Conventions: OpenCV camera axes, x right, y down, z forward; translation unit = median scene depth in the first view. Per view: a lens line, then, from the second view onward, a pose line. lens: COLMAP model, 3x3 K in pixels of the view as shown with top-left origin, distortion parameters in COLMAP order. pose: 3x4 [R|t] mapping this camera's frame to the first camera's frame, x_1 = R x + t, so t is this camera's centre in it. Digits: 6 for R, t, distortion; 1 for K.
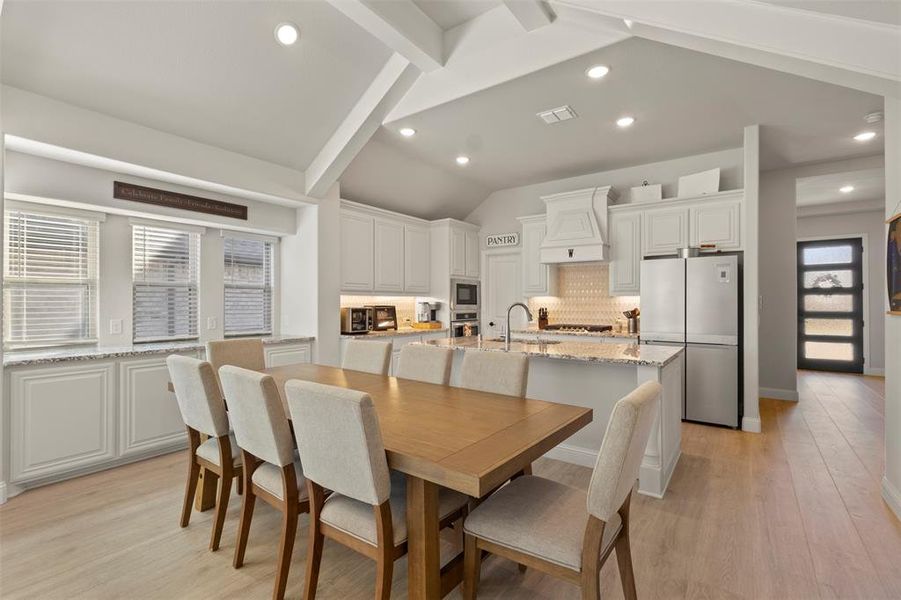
lens RADIAL K [[414.9, 0, 448.9], [0, 414.9, 300.1], [0, 0, 1]] dist [0.001526, 0.000928]
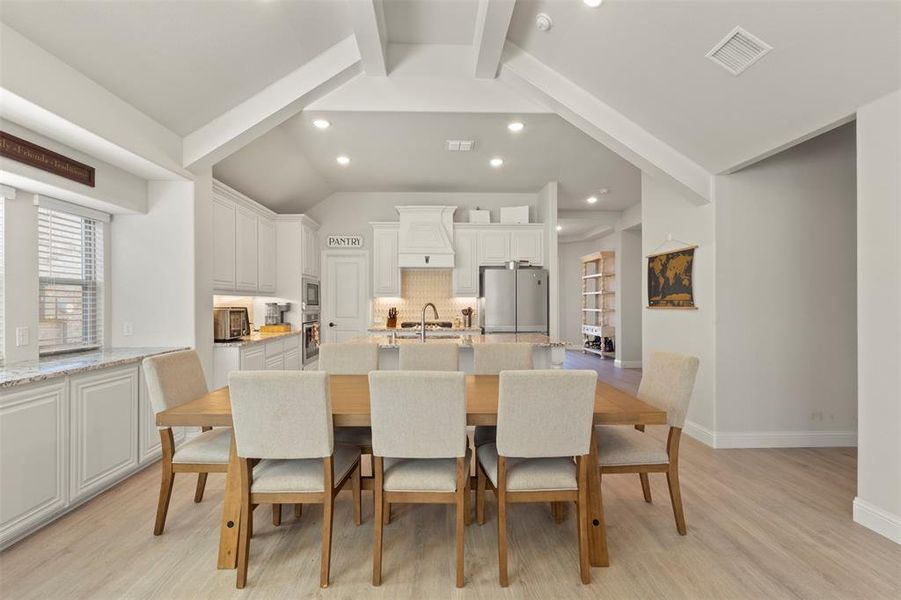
lens RADIAL K [[414.9, 0, 448.9], [0, 414.9, 300.1], [0, 0, 1]] dist [0.001526, 0.000928]
pose [[0.787327, 0.000307, 0.616536, -0.392288], [0.000458, 0.999999, -0.001084, -0.000190], [-0.616536, 0.001136, 0.787326, 0.062530]]
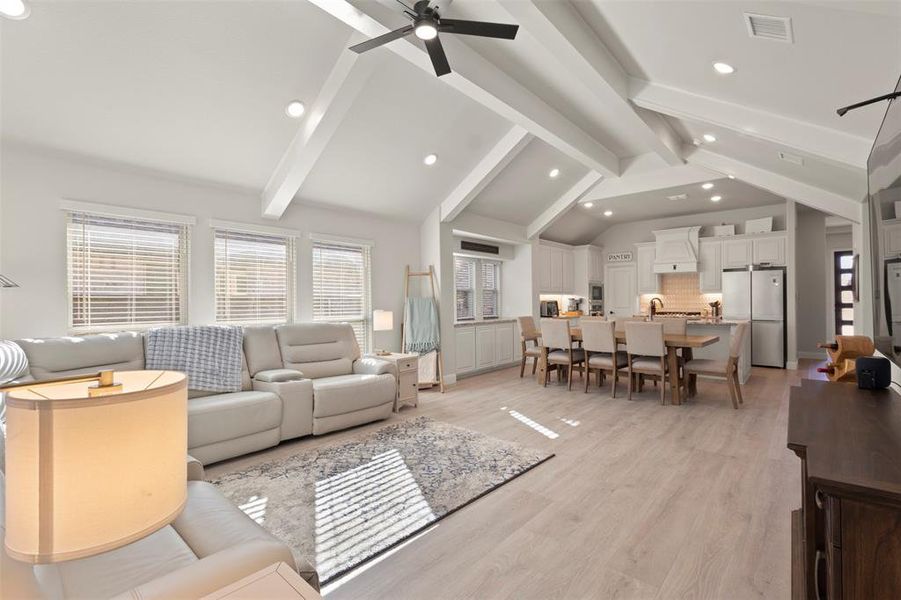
lens RADIAL K [[414.9, 0, 448.9], [0, 414.9, 300.1], [0, 0, 1]] dist [0.001526, 0.000928]
pose [[0.995827, -0.008435, -0.090874, -0.473313], [0.008882, 0.999950, 0.004513, 0.000213], [0.090831, -0.005301, 0.995852, -0.752263]]
